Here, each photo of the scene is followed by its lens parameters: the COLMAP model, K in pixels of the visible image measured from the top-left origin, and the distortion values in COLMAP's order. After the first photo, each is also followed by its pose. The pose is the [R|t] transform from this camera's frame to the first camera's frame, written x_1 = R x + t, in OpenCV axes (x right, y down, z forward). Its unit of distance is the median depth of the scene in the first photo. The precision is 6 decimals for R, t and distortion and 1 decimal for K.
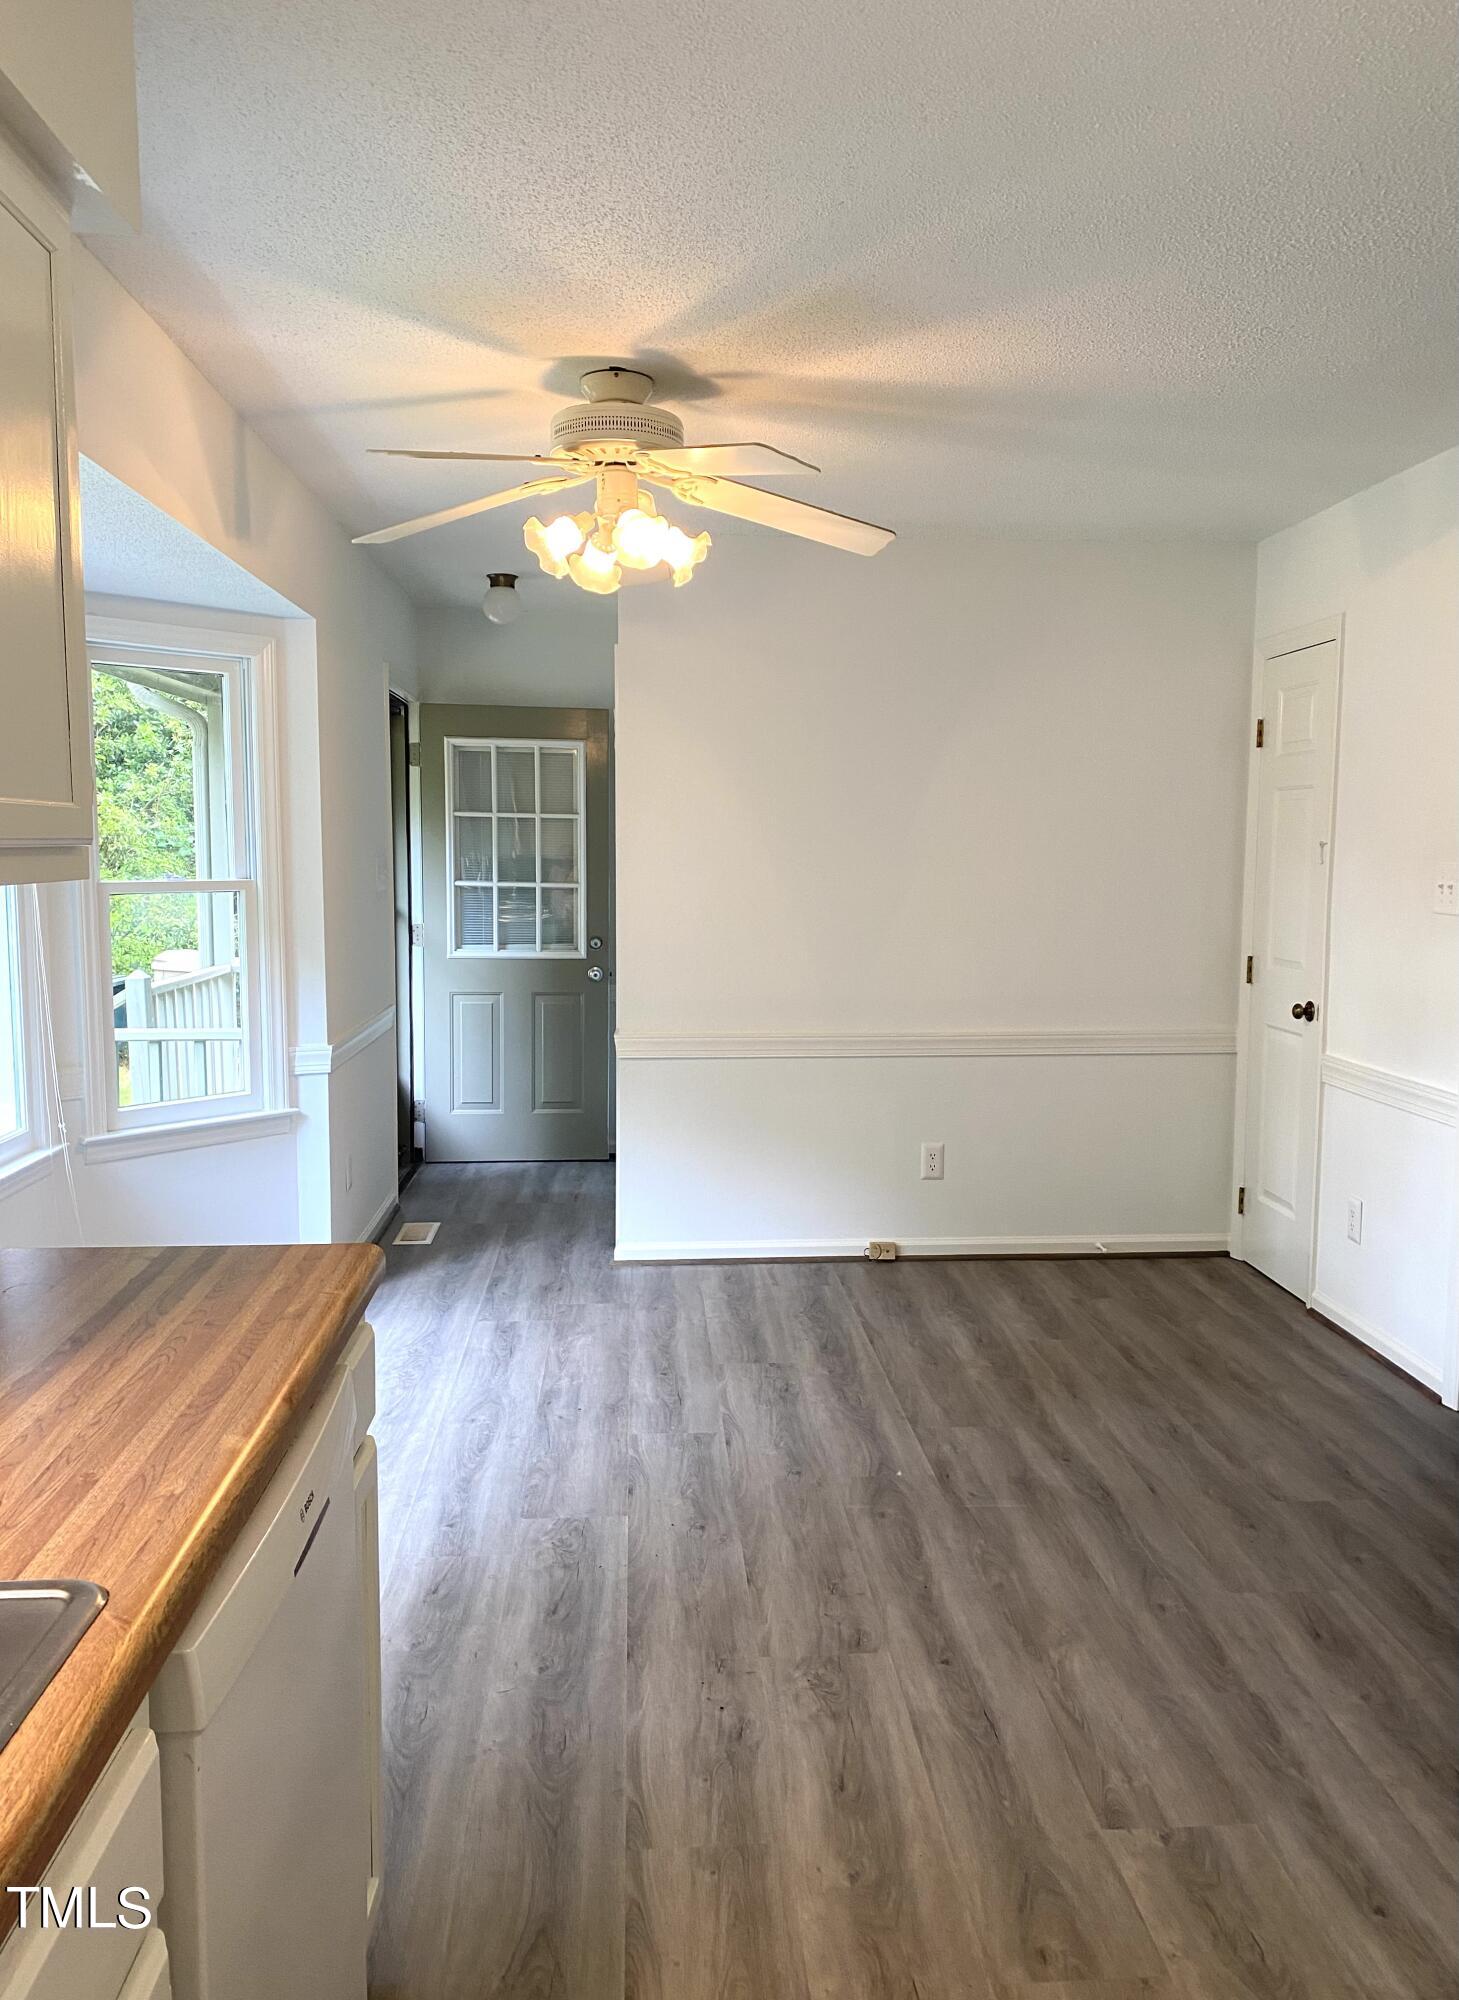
lens RADIAL K [[1472.3, 0, 727.3], [0, 1472.3, 1003.2], [0, 0, 1]] dist [0.051710, 0.000526]
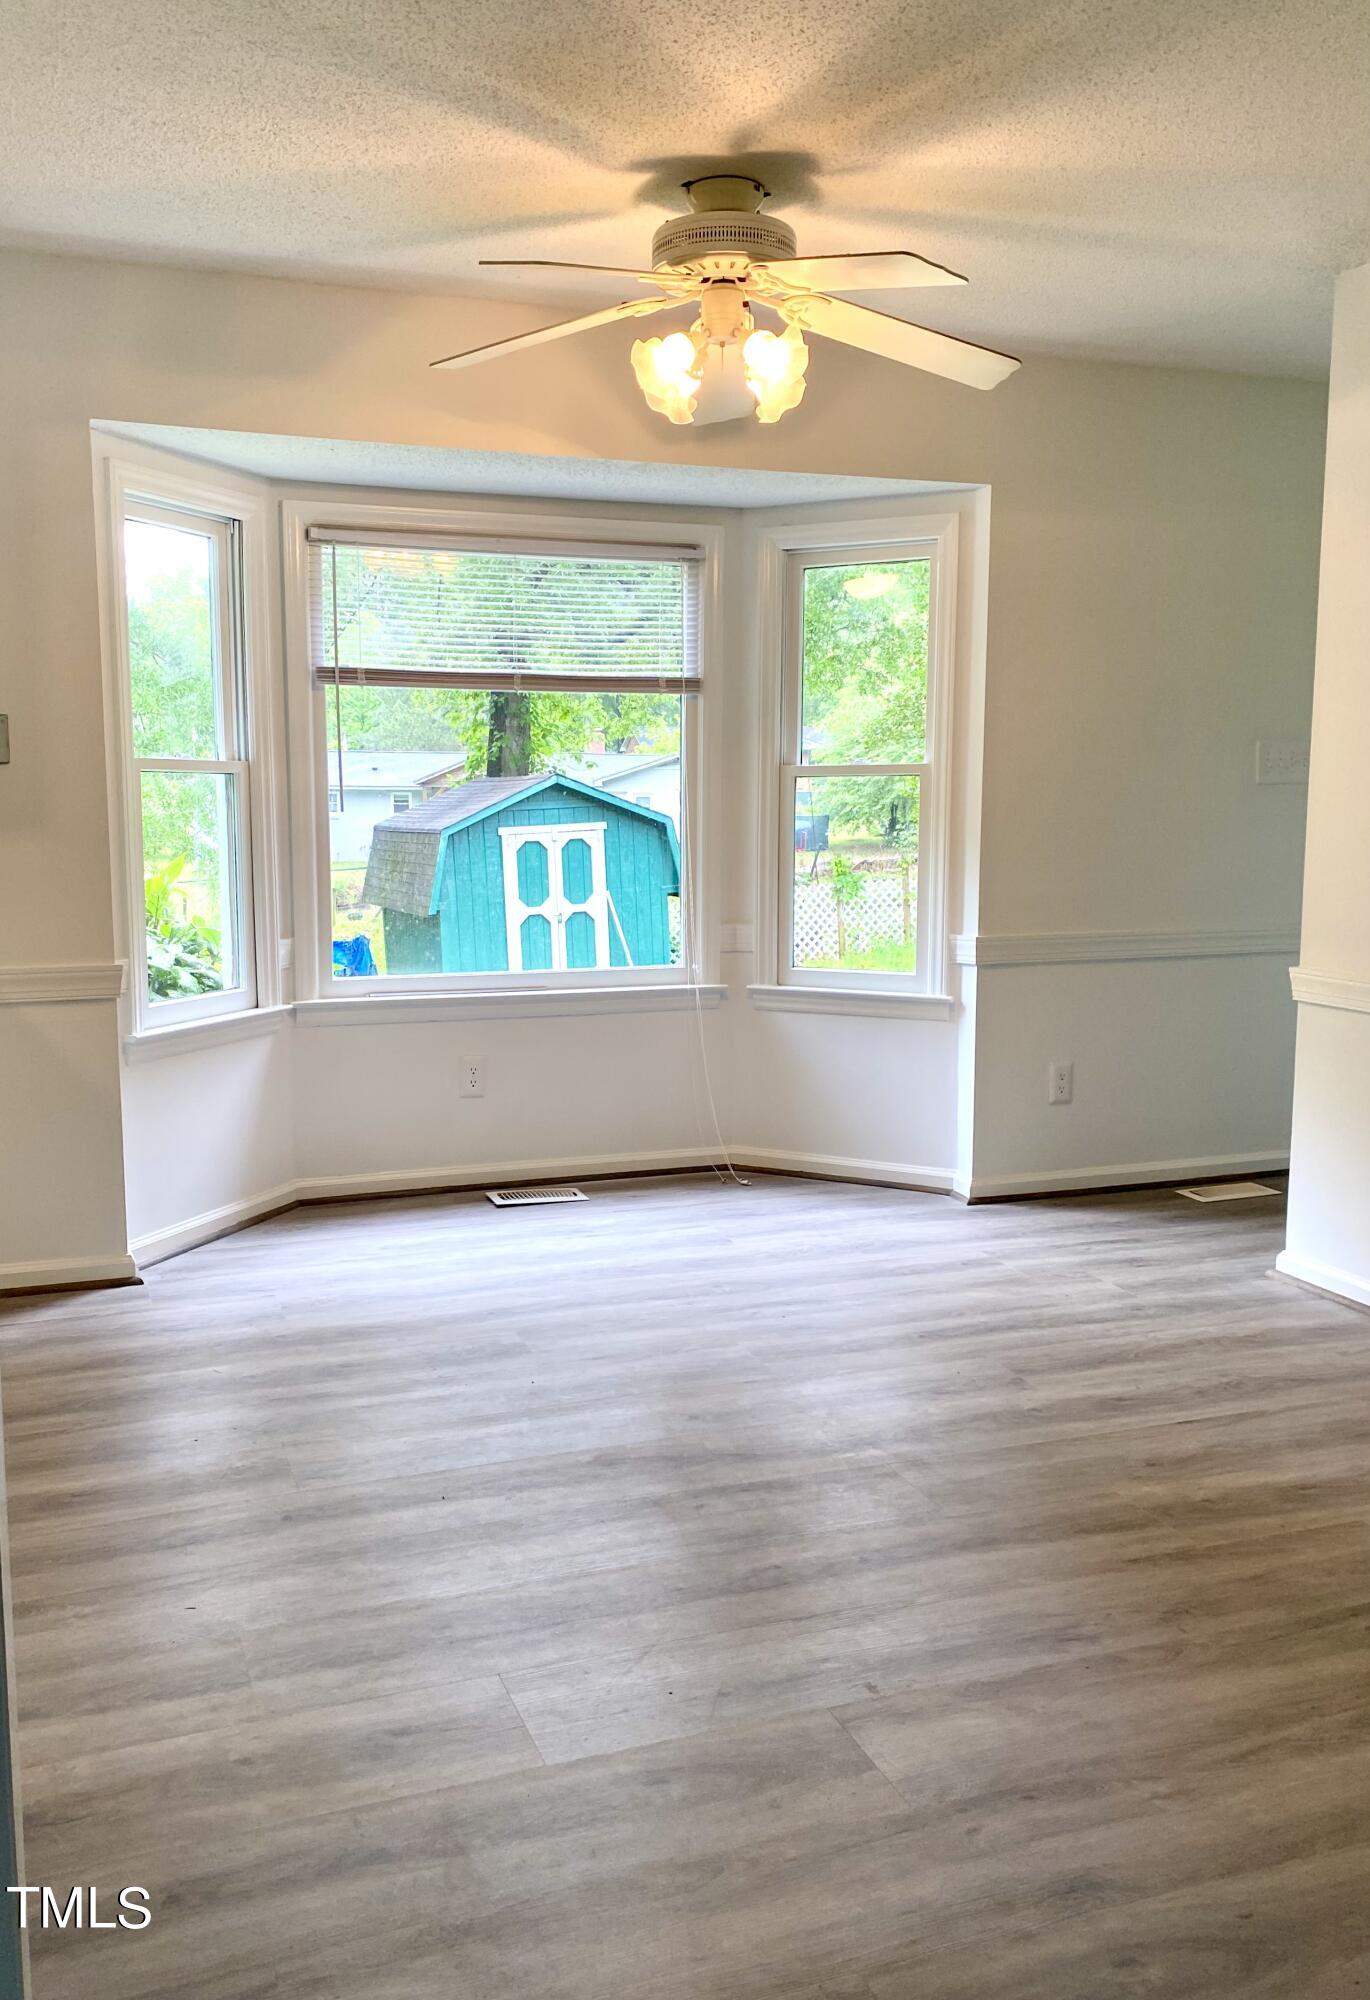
lens RADIAL K [[1613.3, 0, 669.5], [0, 1613.3, 1005.0], [0, 0, 1]] dist [0.070650, -0.004580]
pose [[0.300785, 0.129510, -0.944857, 0.694845], [-0.099928, 0.989563, 0.103827, -0.017063], [0.948442, 0.063188, 0.310587, 0.508654]]
